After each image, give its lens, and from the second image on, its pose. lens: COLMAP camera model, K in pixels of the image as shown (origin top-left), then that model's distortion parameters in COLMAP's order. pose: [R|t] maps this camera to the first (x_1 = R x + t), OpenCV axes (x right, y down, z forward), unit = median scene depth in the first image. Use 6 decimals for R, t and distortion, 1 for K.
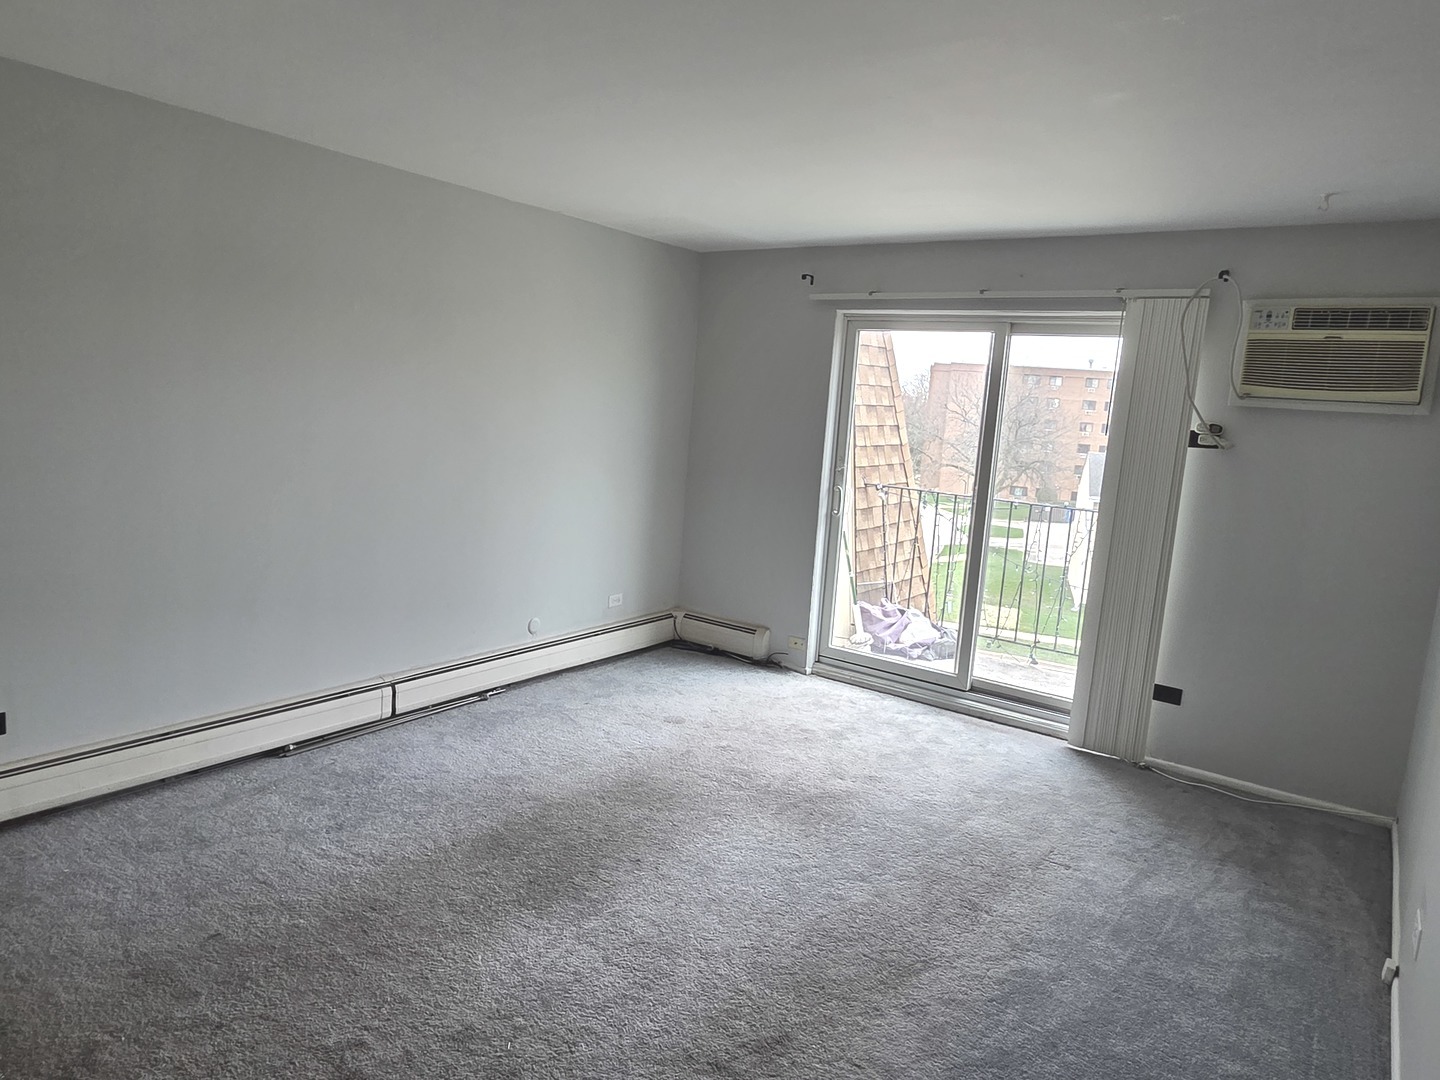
lens RADIAL K [[929.7, 0, 719.2], [0, 929.7, 539.7], [0, 0, 1]] dist [0.003741, -0.001133]
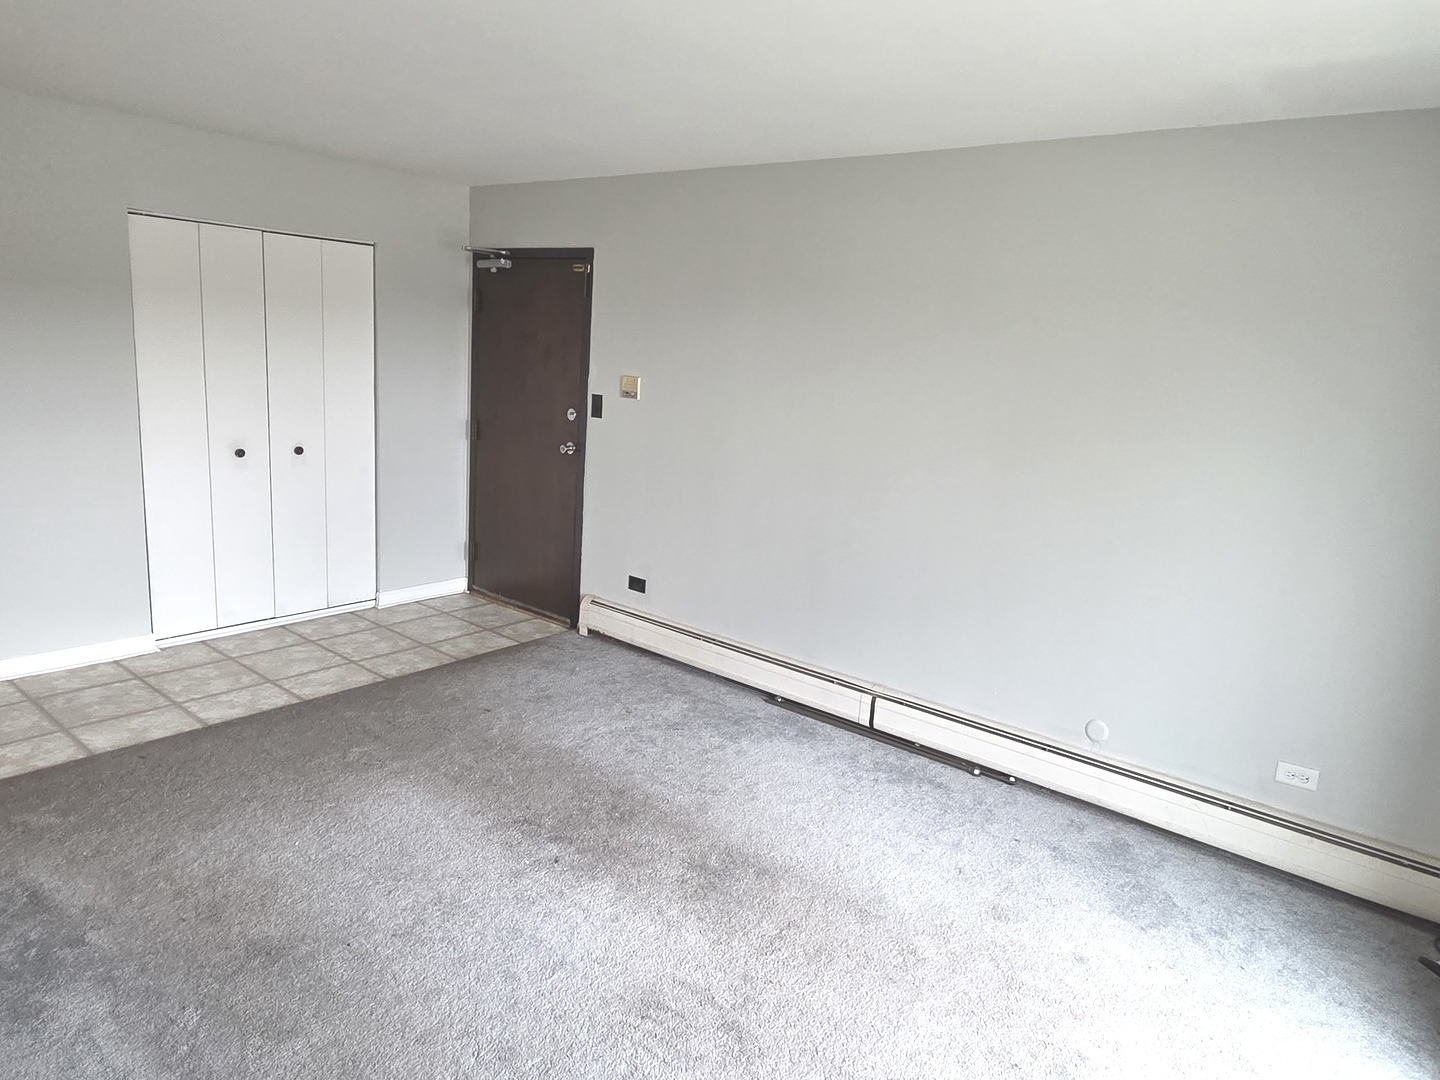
lens RADIAL K [[929.7, 0, 718.4], [0, 929.7, 541.7], [0, 0, 1]] dist [0.003741, -0.001133]
pose [[-0.048956, 0.136268, -0.989462, 0.538317], [-0.221289, 0.964550, 0.143786, -0.091286], [0.973979, 0.225996, -0.017066, 0.766321]]
